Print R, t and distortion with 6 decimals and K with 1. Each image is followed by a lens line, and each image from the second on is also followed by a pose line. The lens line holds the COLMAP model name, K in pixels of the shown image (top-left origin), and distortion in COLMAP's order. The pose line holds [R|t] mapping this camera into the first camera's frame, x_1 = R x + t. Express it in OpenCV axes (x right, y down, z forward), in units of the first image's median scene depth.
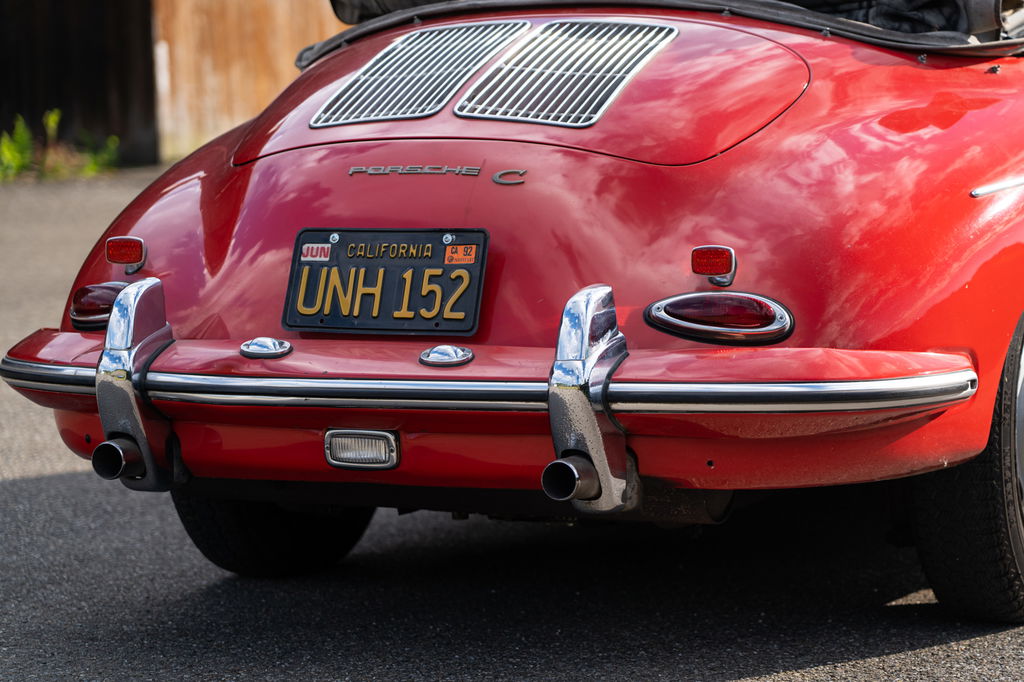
lens RADIAL K [[3097.8, 0, 512.0], [0, 3097.8, 341.0], [0, 0, 1]] dist [0.068779, 0.672493]
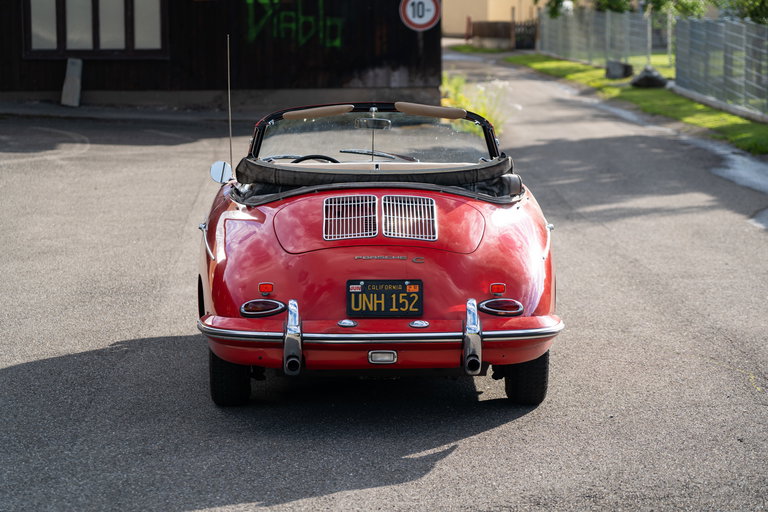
lens RADIAL K [[2333.2, 0, 384.0], [0, 2333.2, 256.0], [0, 0, 1]] dist [0.119401, -0.825190]
pose [[0.893099, -0.034664, 0.448524, -1.003272], [0.024892, 0.999307, 0.027666, -0.117561], [-0.449172, -0.013544, 0.893343, -0.926059]]
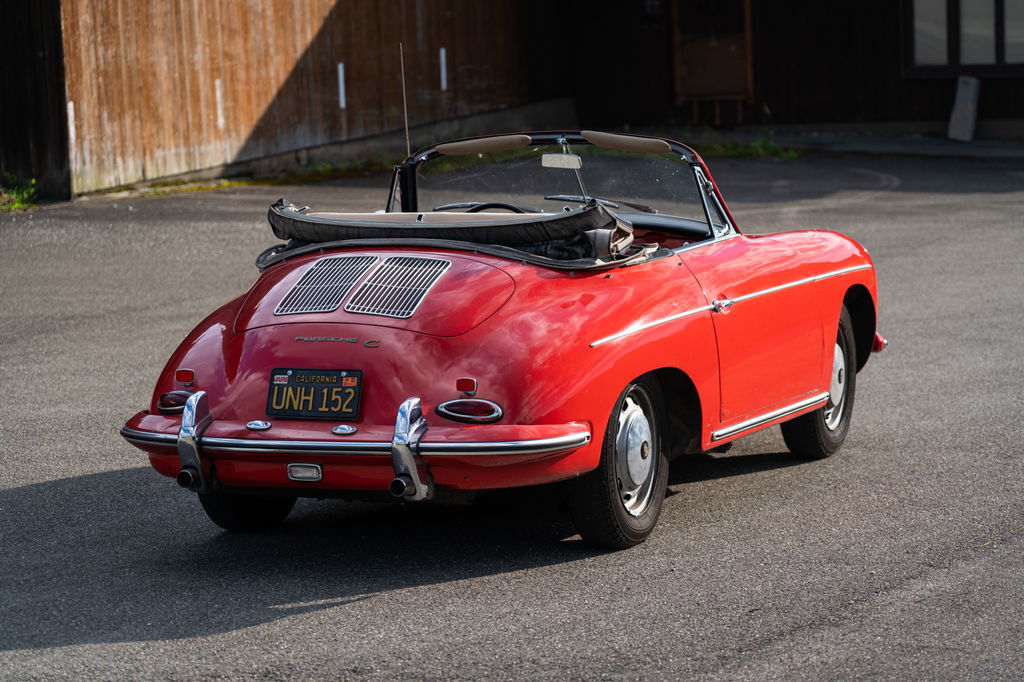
lens RADIAL K [[3097.8, 0, 512.0], [0, 3097.8, 341.0], [0, 0, 1]] dist [0.068779, 0.672493]
pose [[0.998384, -0.012310, 0.055482, -0.022835], [0.011223, 0.999740, 0.019867, -0.095951], [-0.055713, -0.019212, 0.998262, -1.134981]]
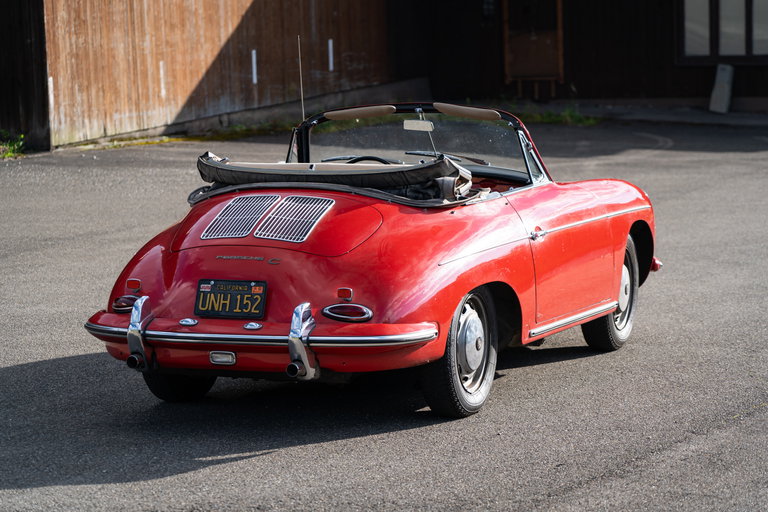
lens RADIAL K [[2323.3, 0, 384.0], [0, 2323.3, 256.0], [0, 0, 1]] dist [0.068779, 0.672493]
pose [[0.998389, -0.002649, 0.056682, -0.021044], [0.001600, 0.999827, 0.018530, -0.097082], [-0.056722, -0.018409, 0.998220, -1.127725]]
